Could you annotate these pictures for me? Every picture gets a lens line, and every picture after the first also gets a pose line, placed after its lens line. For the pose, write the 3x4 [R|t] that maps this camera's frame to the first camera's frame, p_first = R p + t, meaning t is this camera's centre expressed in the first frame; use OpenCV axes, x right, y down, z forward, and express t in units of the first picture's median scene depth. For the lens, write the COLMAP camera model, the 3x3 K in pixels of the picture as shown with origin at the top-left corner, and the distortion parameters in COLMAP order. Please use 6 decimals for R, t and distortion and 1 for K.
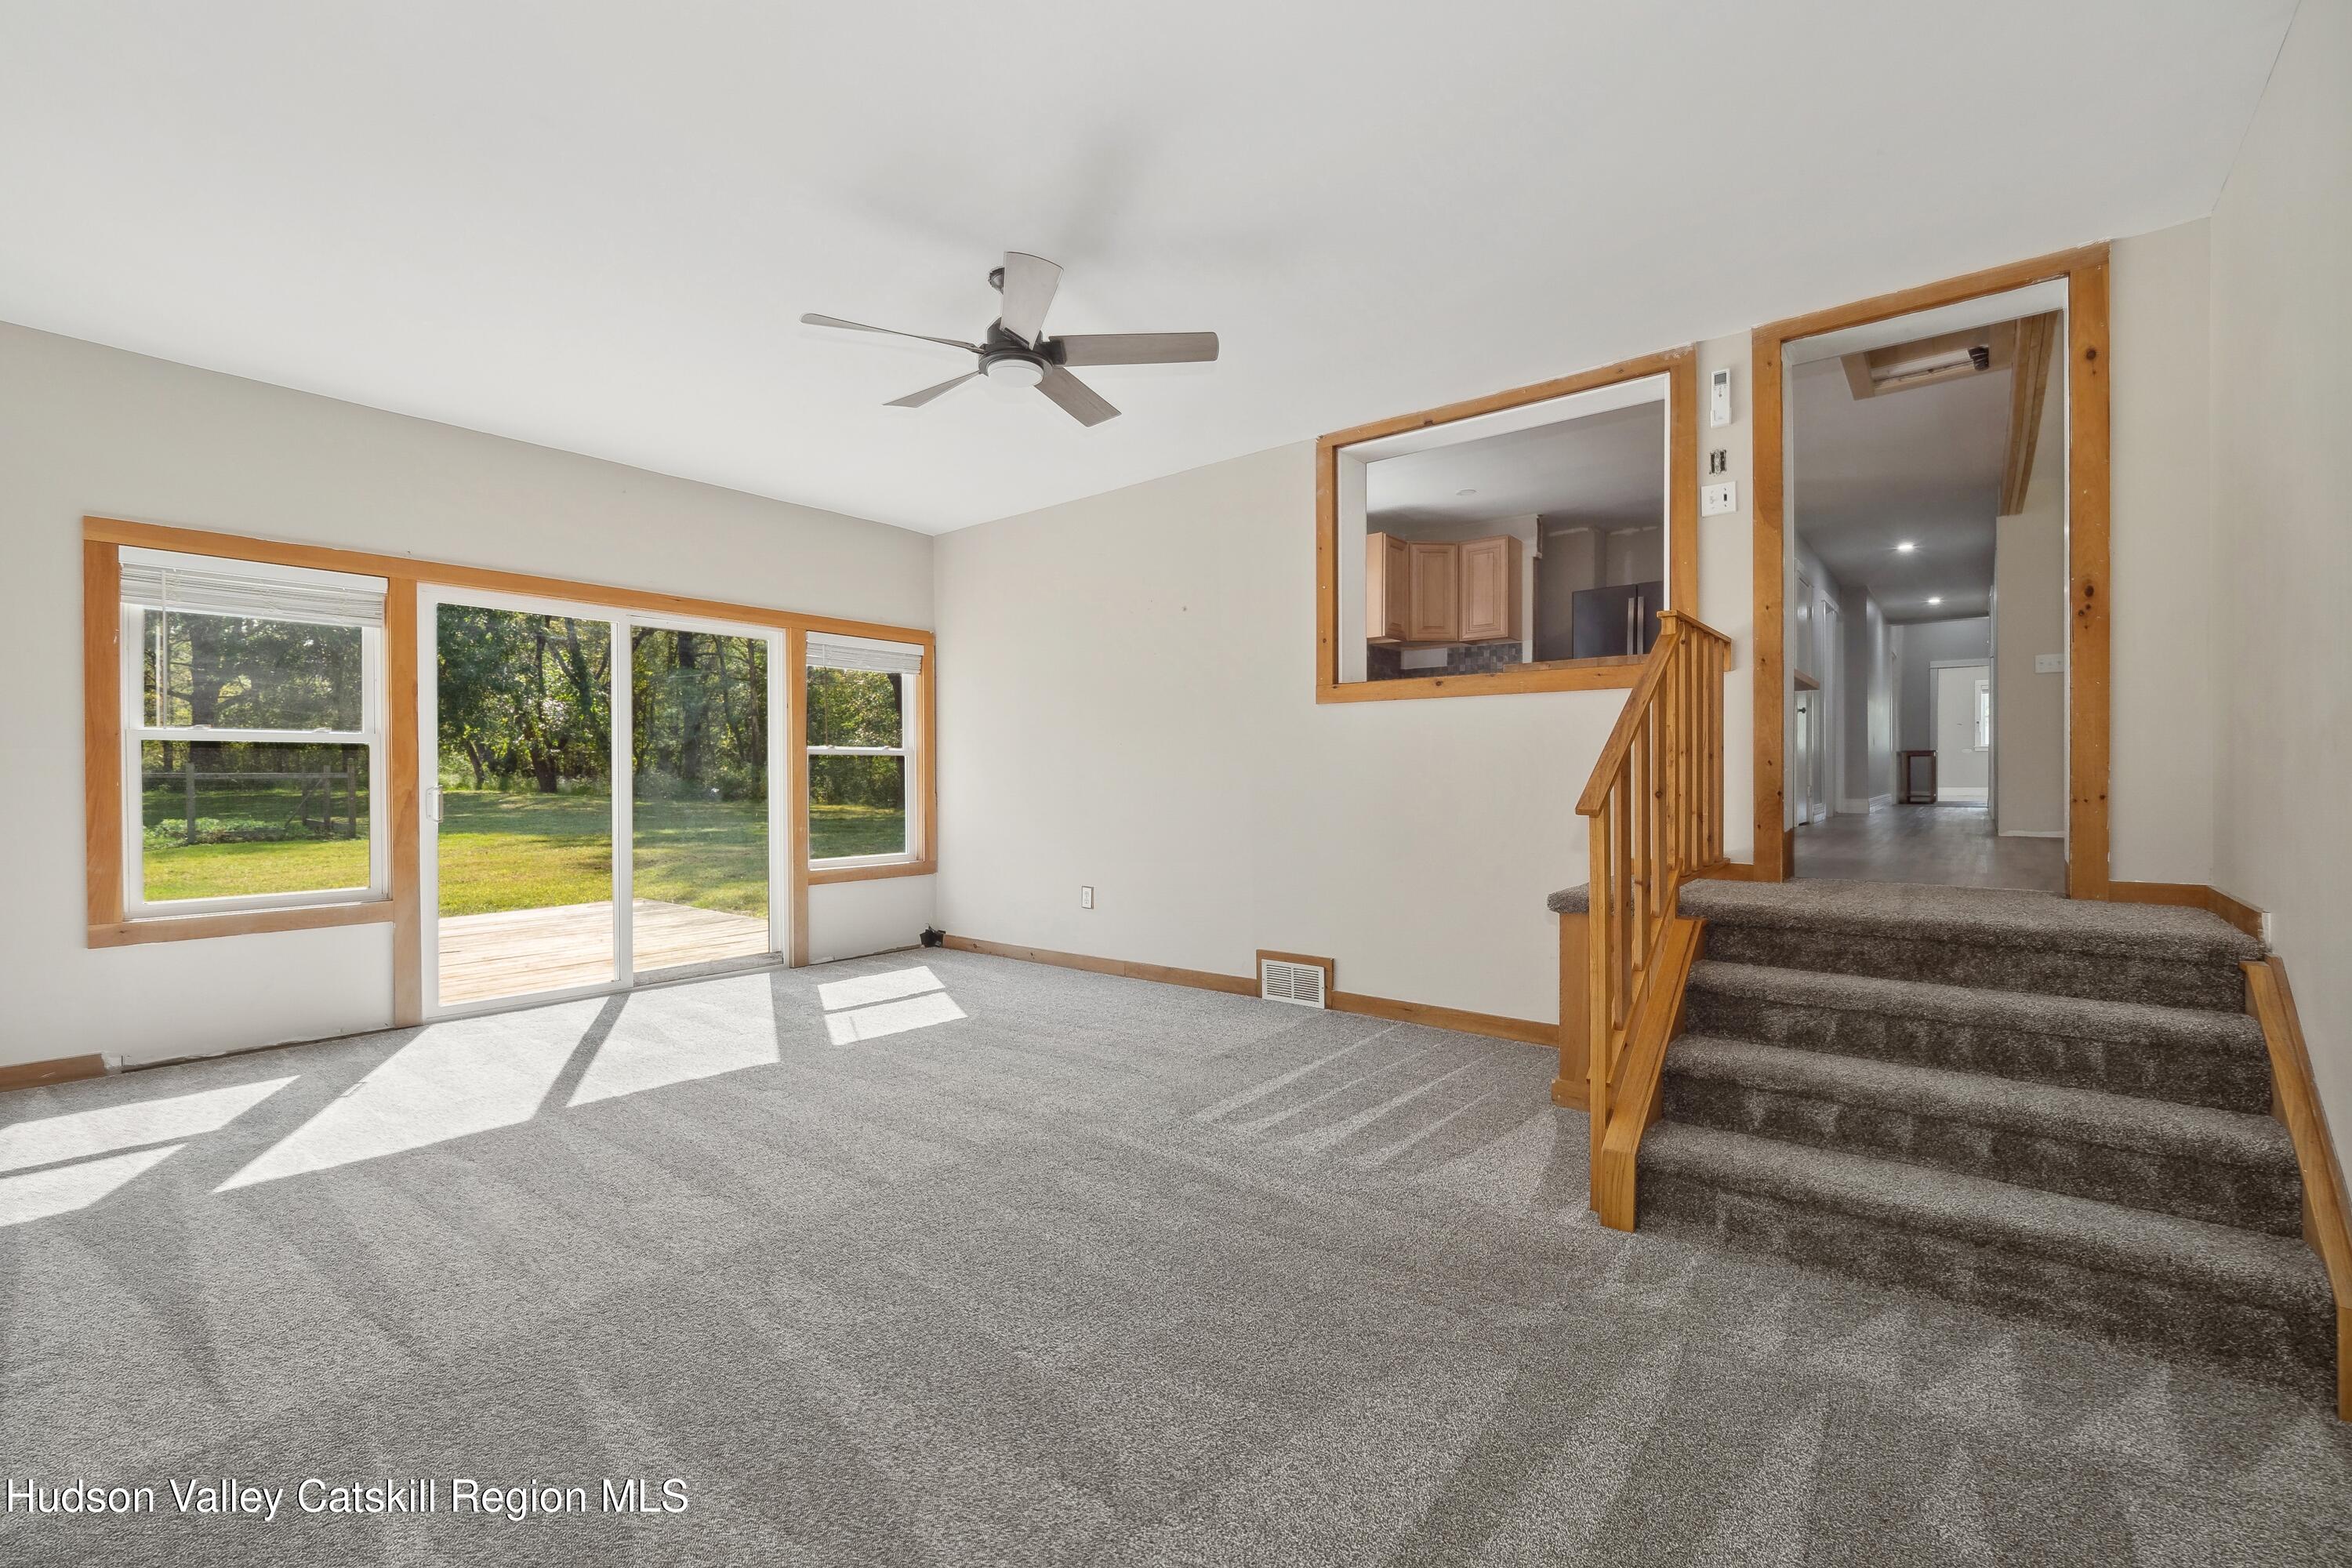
lens RADIAL K [[1008.5, 0, 1178.0], [0, 1008.5, 784.2], [0, 0, 1]] dist [-0.004308, -0.001457]
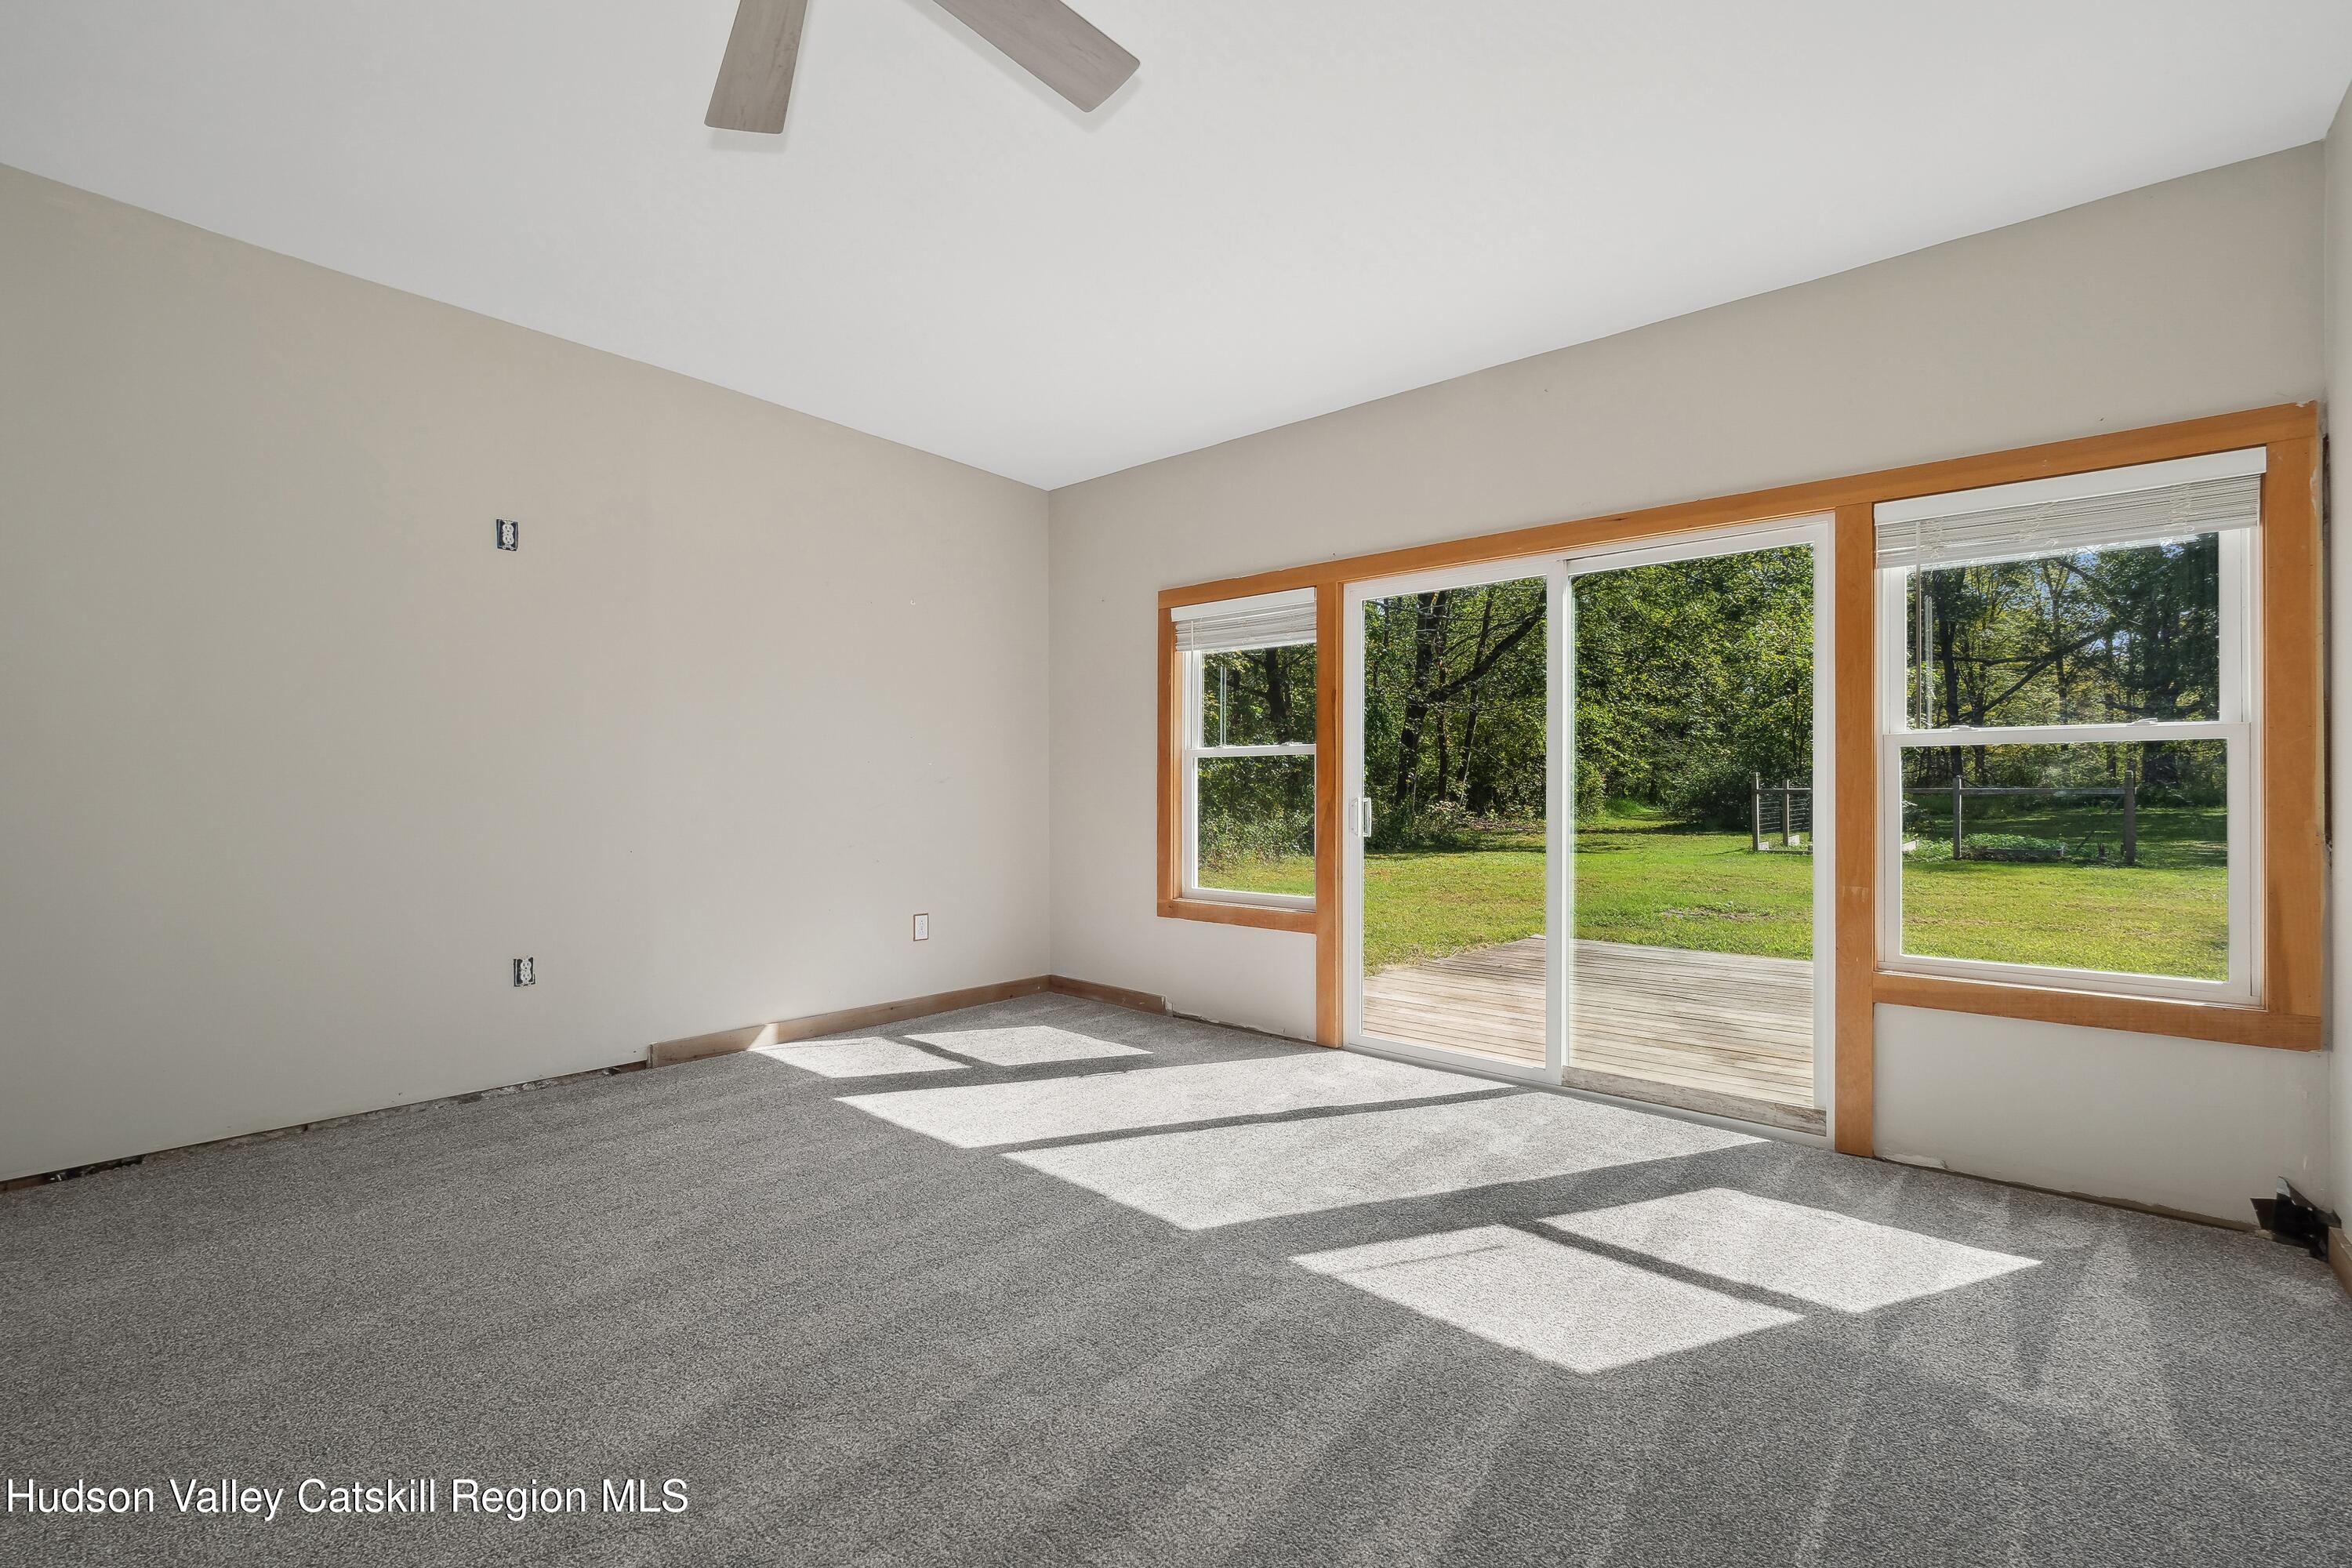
lens RADIAL K [[1008.5, 0, 1172.4], [0, 1008.5, 790.2], [0, 0, 1]] dist [-0.004308, -0.001457]
pose [[-0.040895, 0.001866, -0.999162, 0.204357], [-0.012018, 0.999925, 0.002360, -0.005156], [0.999091, 0.012105, -0.040869, 0.875791]]
